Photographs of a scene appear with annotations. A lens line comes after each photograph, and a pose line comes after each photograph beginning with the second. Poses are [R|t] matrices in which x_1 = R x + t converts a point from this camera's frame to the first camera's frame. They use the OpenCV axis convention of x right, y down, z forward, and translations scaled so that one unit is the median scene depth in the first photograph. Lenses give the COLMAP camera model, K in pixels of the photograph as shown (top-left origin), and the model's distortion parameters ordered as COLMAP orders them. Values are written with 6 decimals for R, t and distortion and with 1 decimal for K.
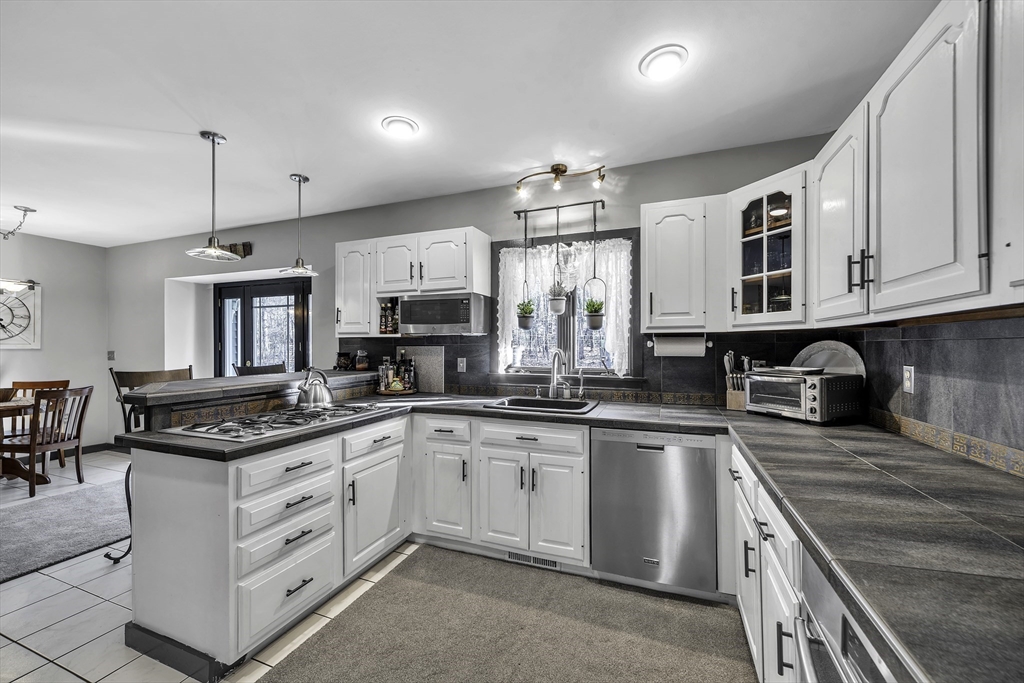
lens RADIAL K [[399.4, 0, 516.6], [0, 399.4, 347.3], [0, 0, 1]] dist [0.001404, 0.000394]
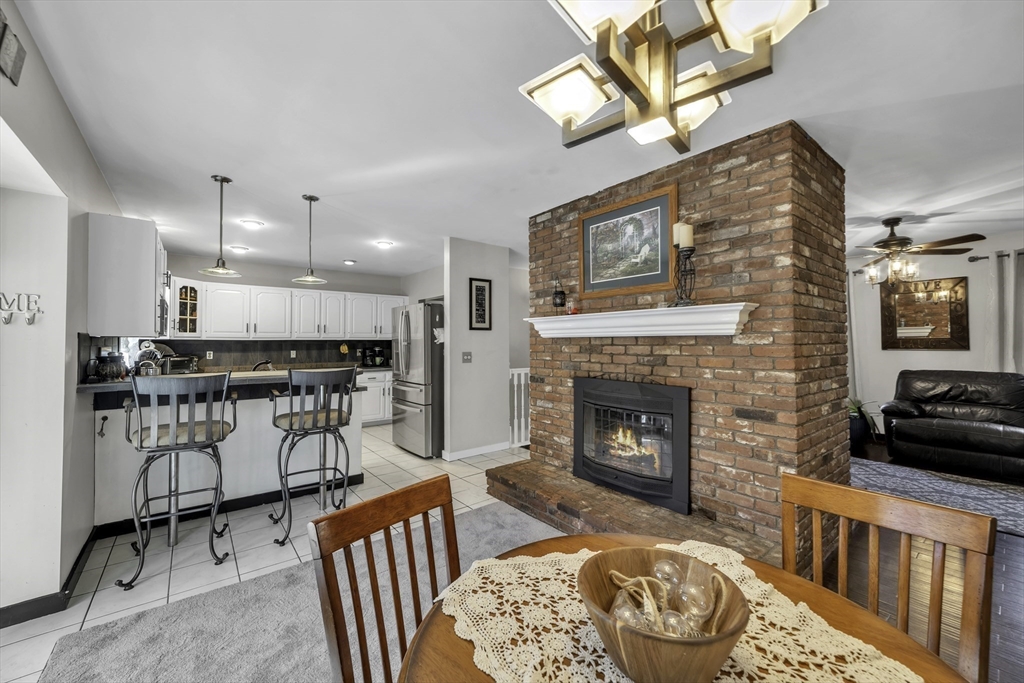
lens RADIAL K [[399.4, 0, 510.8], [0, 399.4, 334.0], [0, 0, 1]] dist [0.001404, 0.000394]
pose [[-0.858609, 0.015127, 0.512408, -2.074603], [0.004032, 0.999733, -0.022758, -0.009925], [-0.512616, -0.017475, -0.858440, 1.824414]]
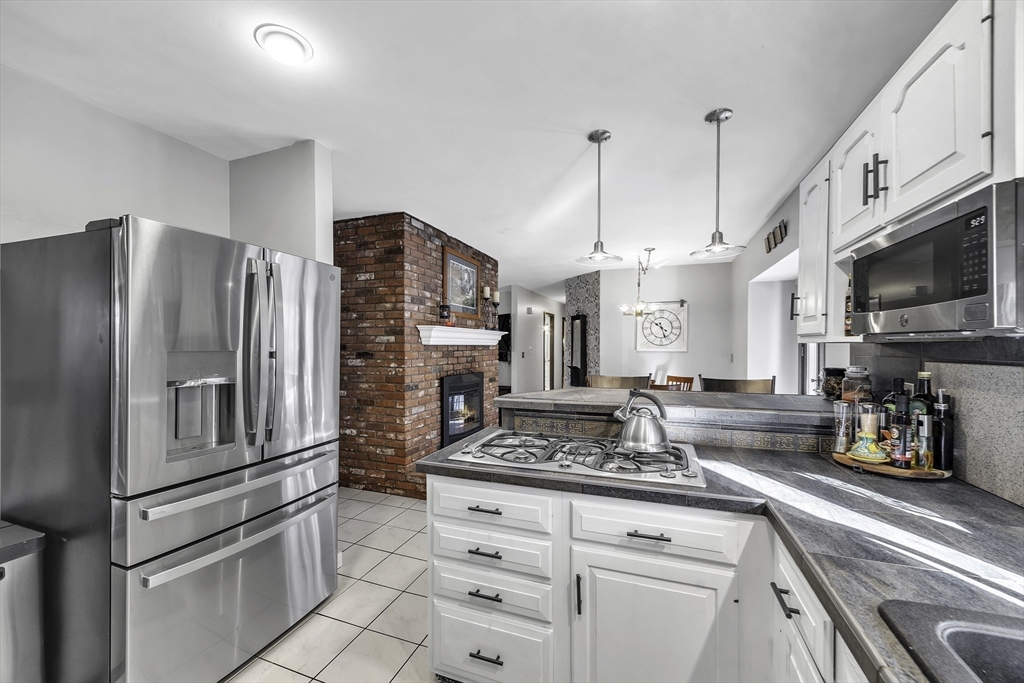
lens RADIAL K [[399.4, 0, 510.6], [0, 399.4, 348.9], [0, 0, 1]] dist [0.001404, 0.000394]
pose [[-0.000771, 0.008903, -0.999960, 0.195764], [-0.001880, 0.999959, 0.008904, -0.028000], [0.999998, 0.001887, -0.000754, 0.781000]]
